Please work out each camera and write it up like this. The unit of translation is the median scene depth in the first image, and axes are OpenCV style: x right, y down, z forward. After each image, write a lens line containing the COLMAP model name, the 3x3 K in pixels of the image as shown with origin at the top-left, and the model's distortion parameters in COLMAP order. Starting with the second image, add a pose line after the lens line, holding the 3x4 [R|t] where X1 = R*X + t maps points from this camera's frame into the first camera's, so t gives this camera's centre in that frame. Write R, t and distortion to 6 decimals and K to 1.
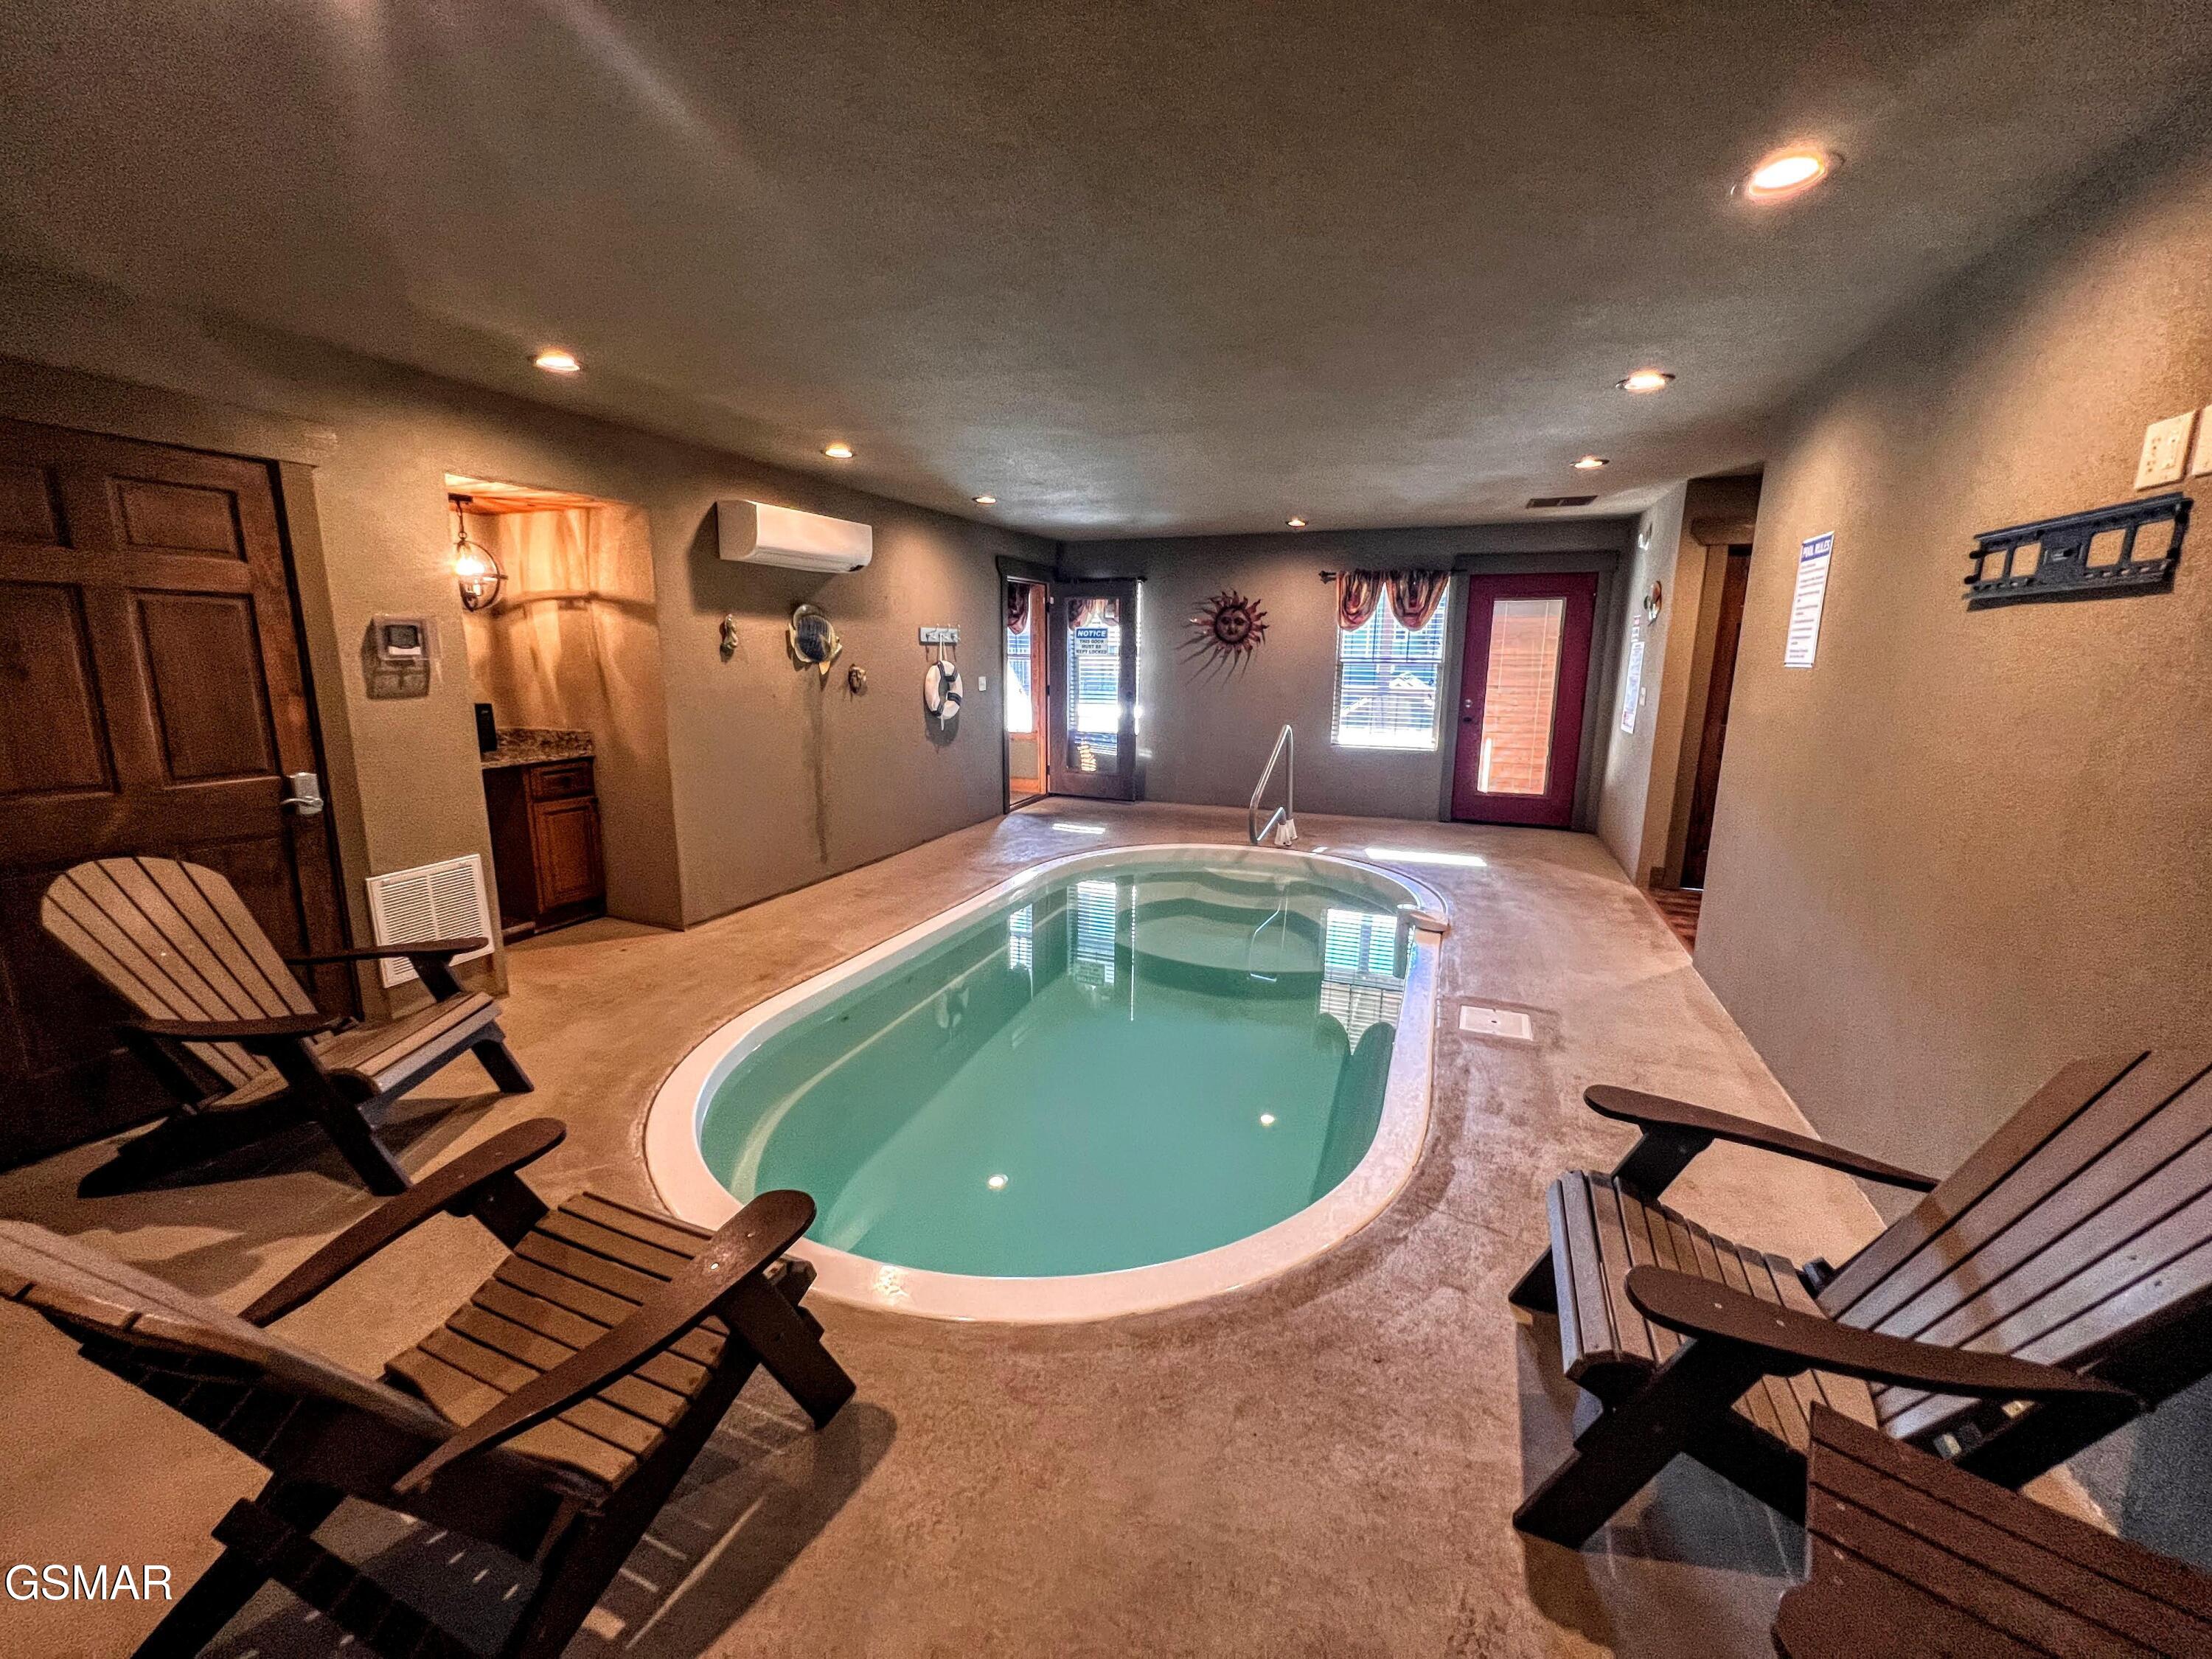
lens RADIAL K [[895.0, 0, 1093.8], [0, 895.0, 826.5], [0, 0, 1]] dist [0.007828, 0.000101]
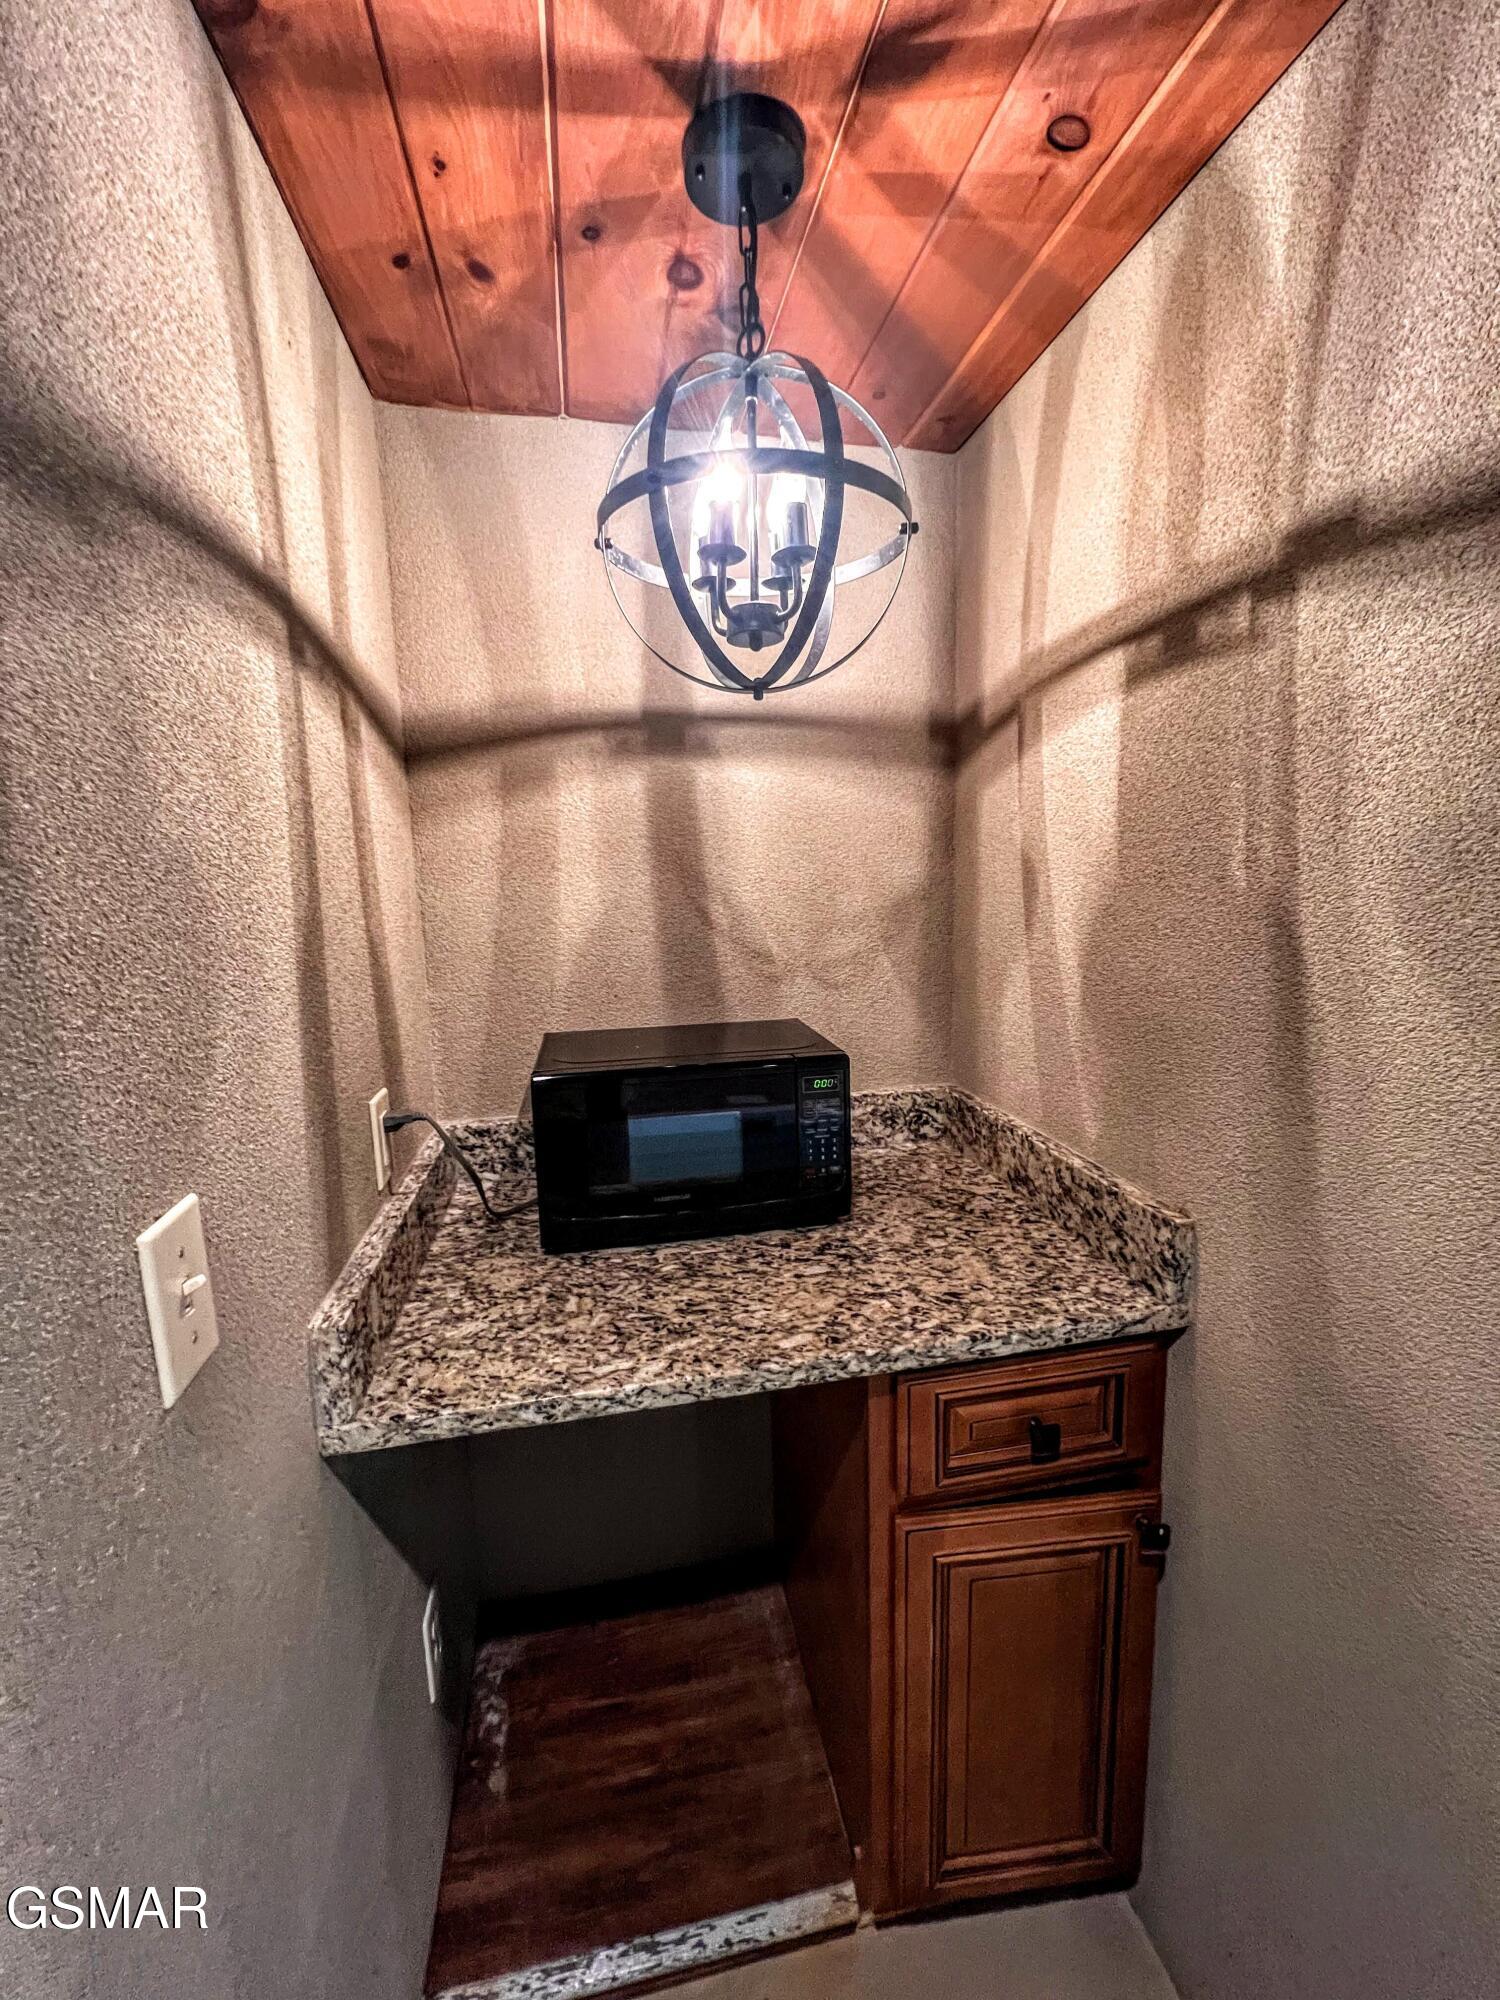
lens RADIAL K [[809.2, 0, 744.2], [0, 809.2, 995.6], [0, 0, 1]] dist [0.007828, 0.000101]
pose [[0.539325, 0.108605, -0.835065, -0.470356], [-0.124029, 0.991078, 0.048792, -0.161247], [0.832914, 0.077258, 0.547983, 0.817219]]
